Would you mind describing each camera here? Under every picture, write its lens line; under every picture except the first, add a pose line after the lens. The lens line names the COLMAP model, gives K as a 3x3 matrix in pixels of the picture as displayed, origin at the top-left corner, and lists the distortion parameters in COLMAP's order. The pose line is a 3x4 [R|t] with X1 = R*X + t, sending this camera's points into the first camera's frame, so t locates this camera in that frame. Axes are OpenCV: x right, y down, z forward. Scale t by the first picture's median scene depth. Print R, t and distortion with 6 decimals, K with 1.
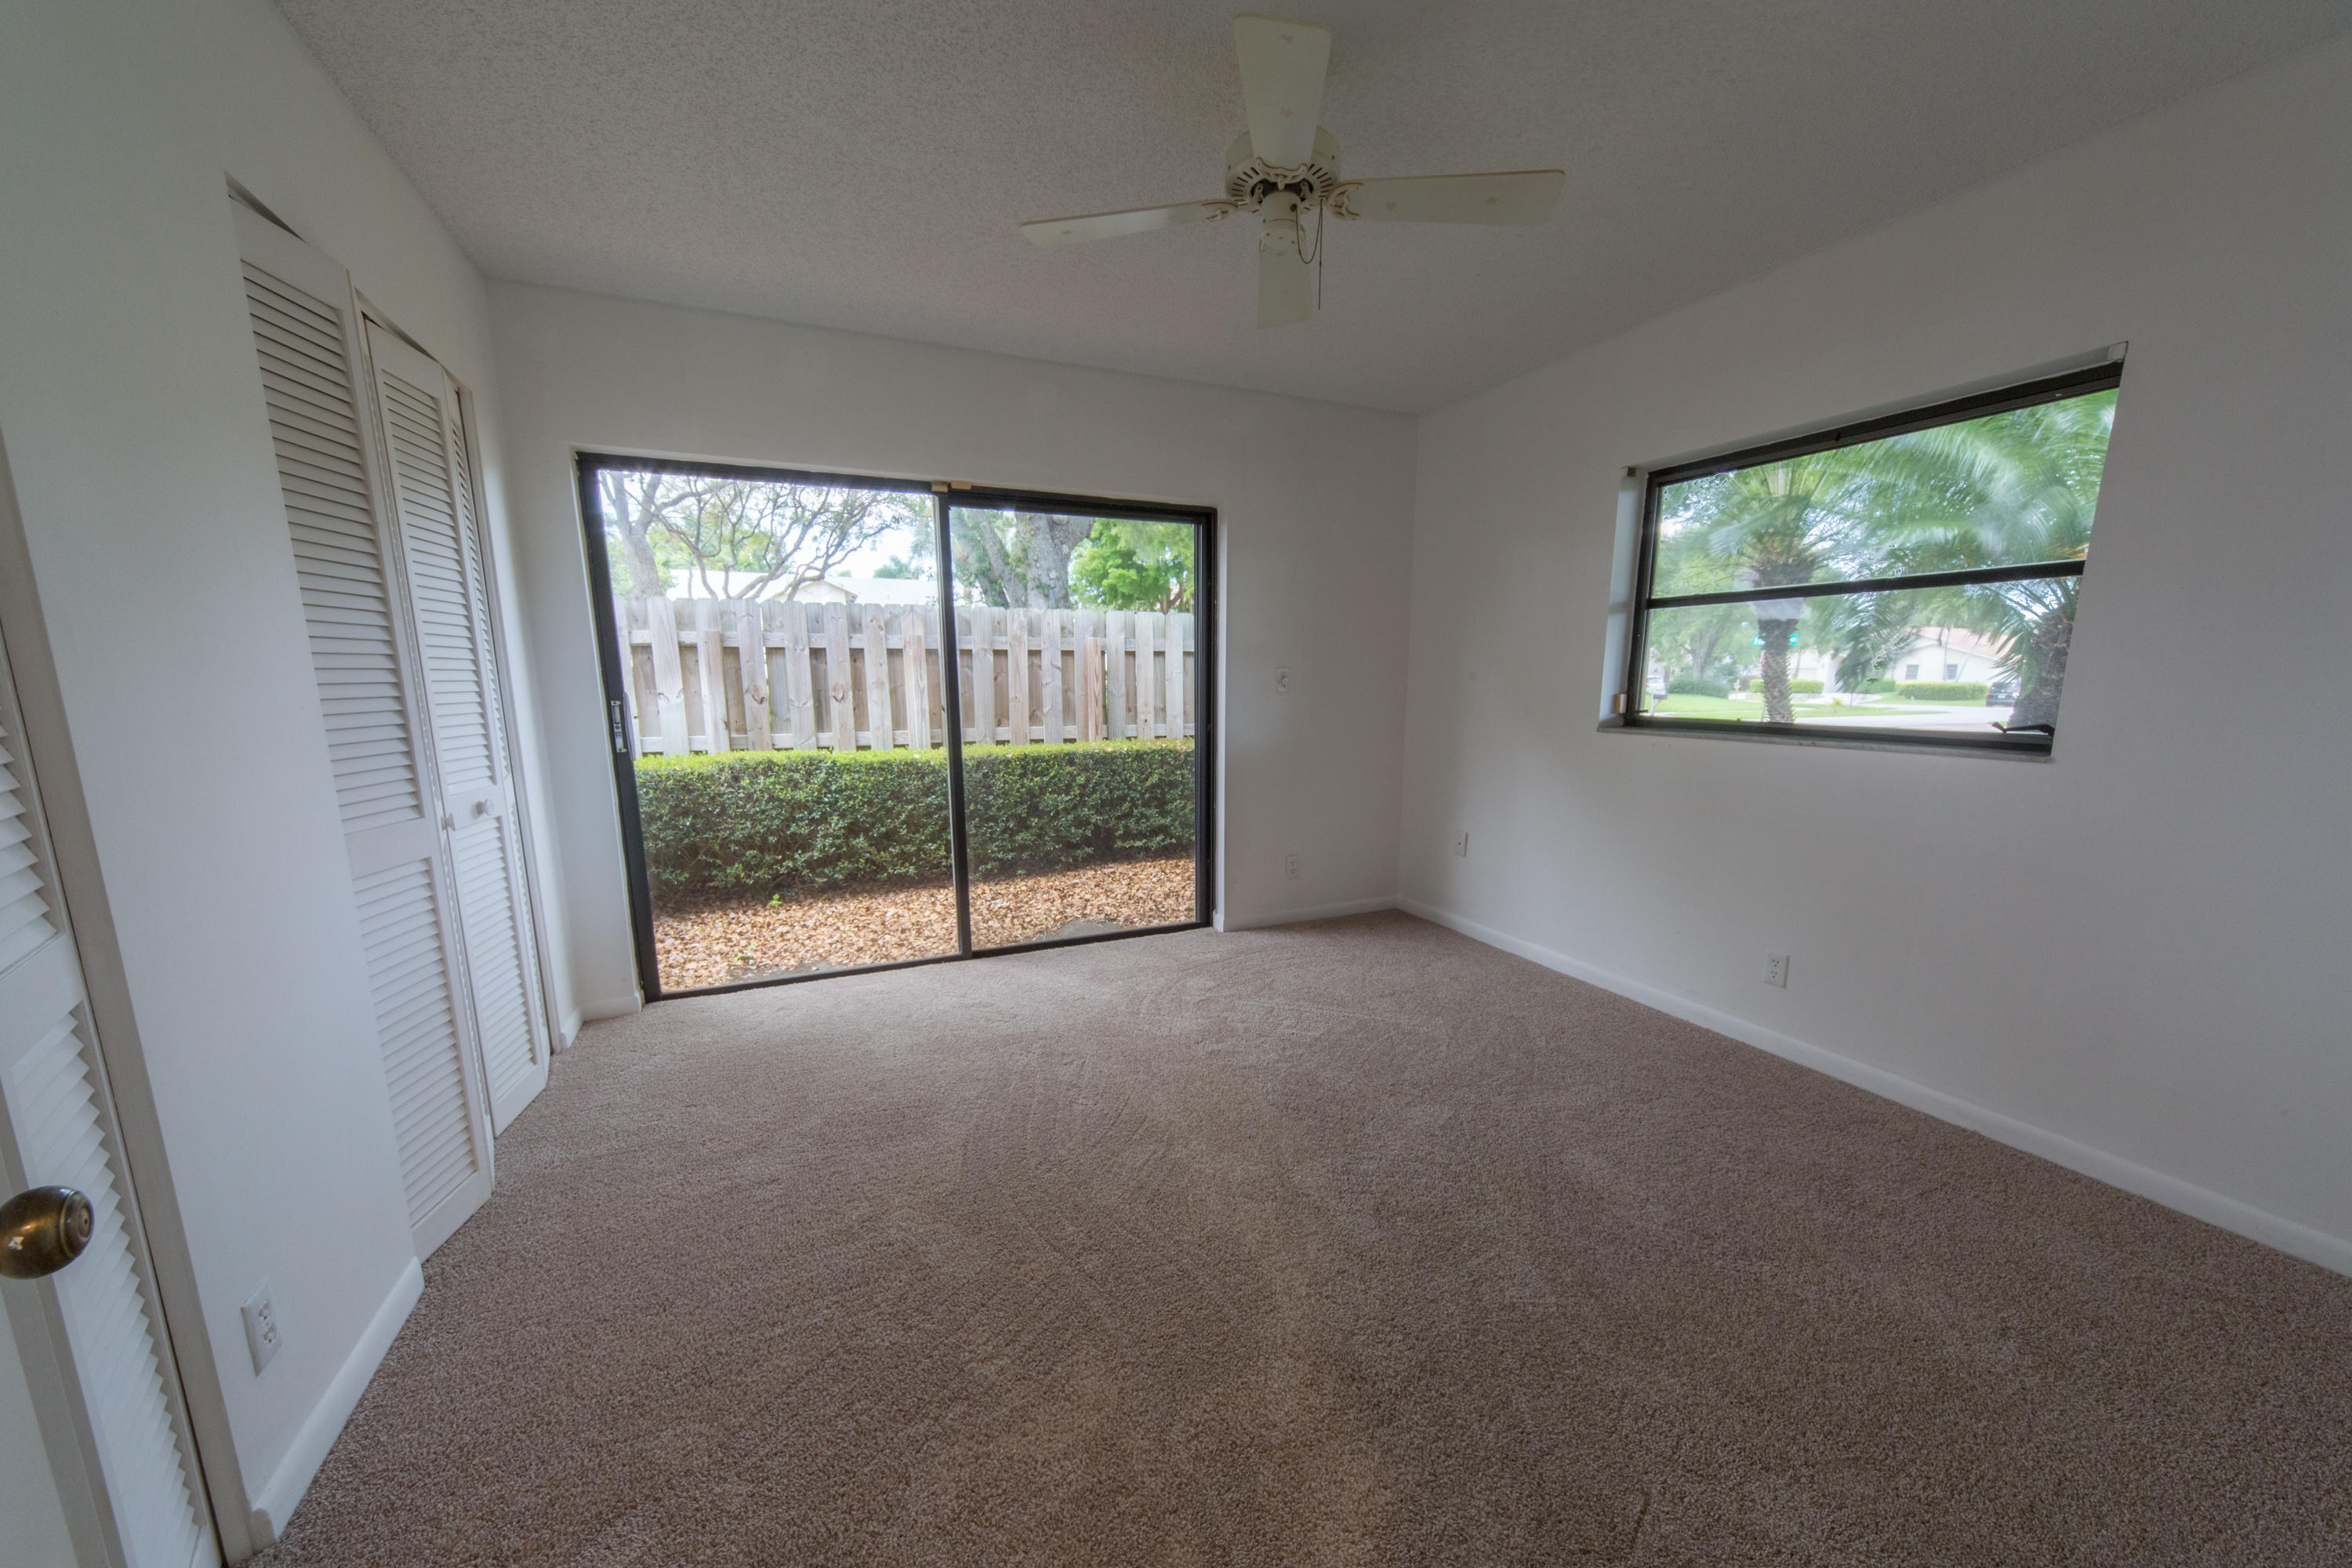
lens RADIAL K [[847.2, 0, 1187.0], [0, 847.2, 807.1], [0, 0, 1]] dist [-0.014331, 0.001418]
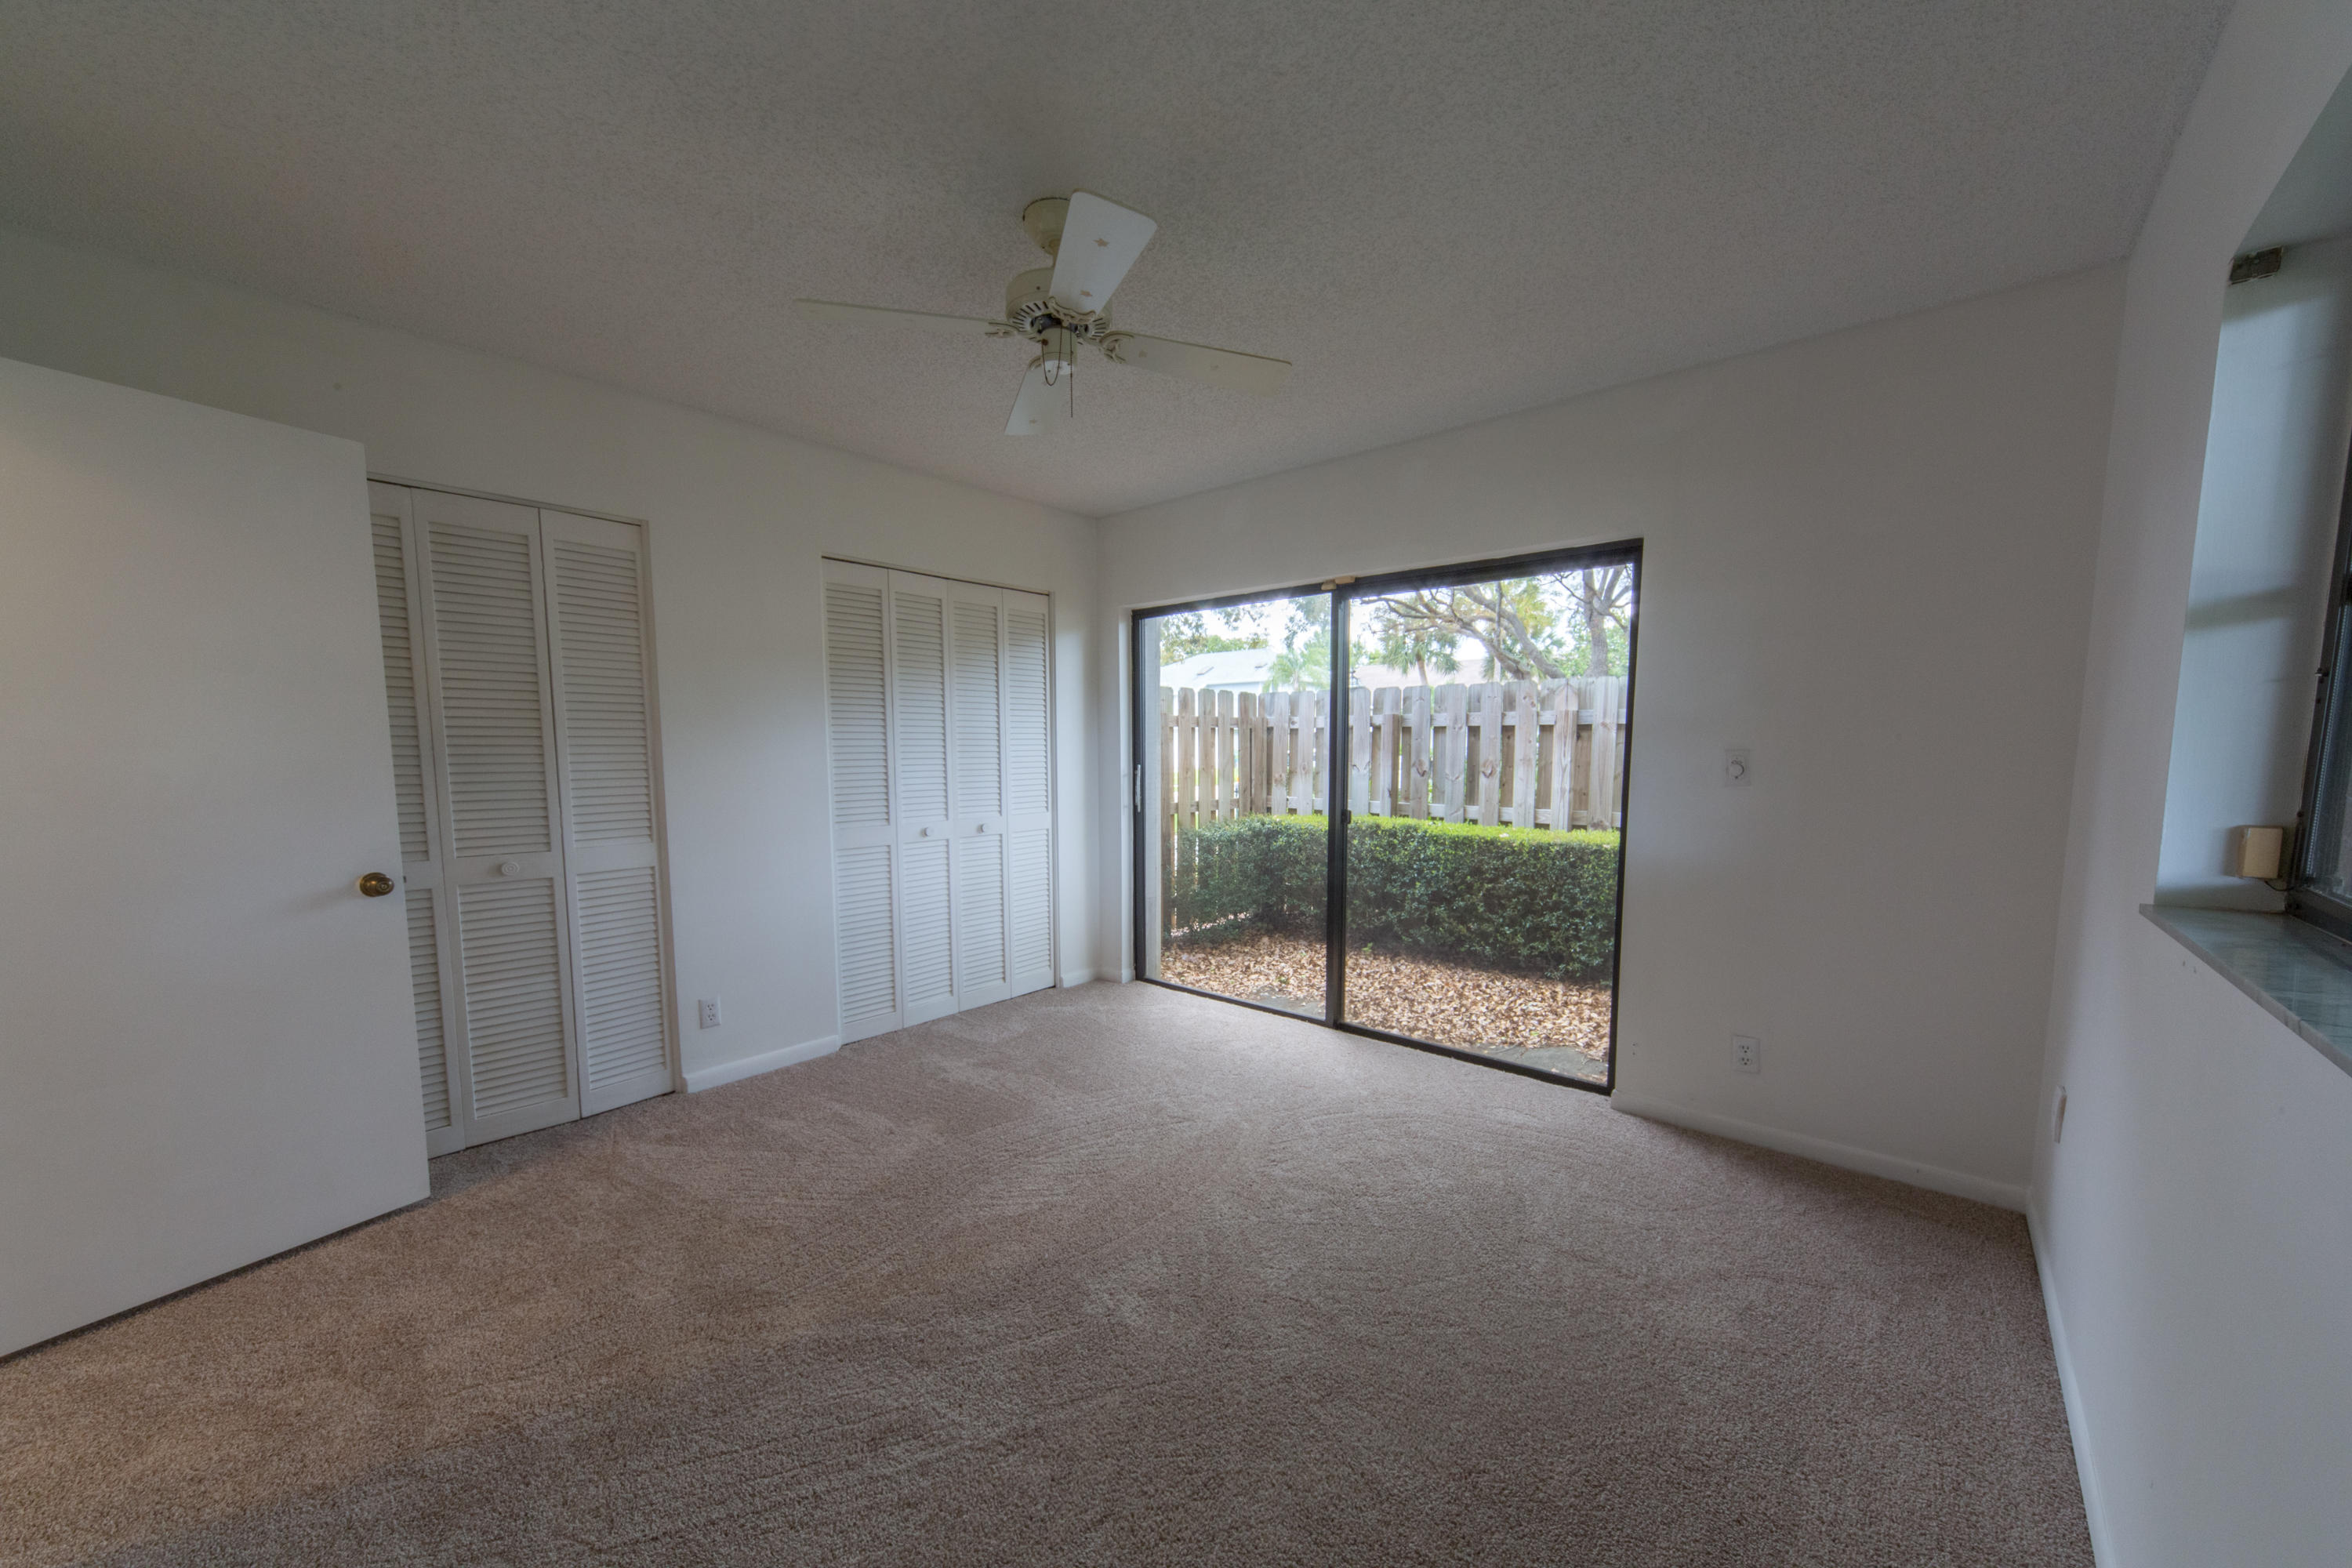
lens RADIAL K [[847.2, 0, 1191.7], [0, 847.2, 798.9], [0, 0, 1]] dist [-0.014331, 0.001418]
pose [[0.430210, 0.059592, -0.900760, 0.411435], [-0.142154, 0.989842, -0.002409, -0.049701], [0.891466, 0.129083, 0.434311, 0.258679]]
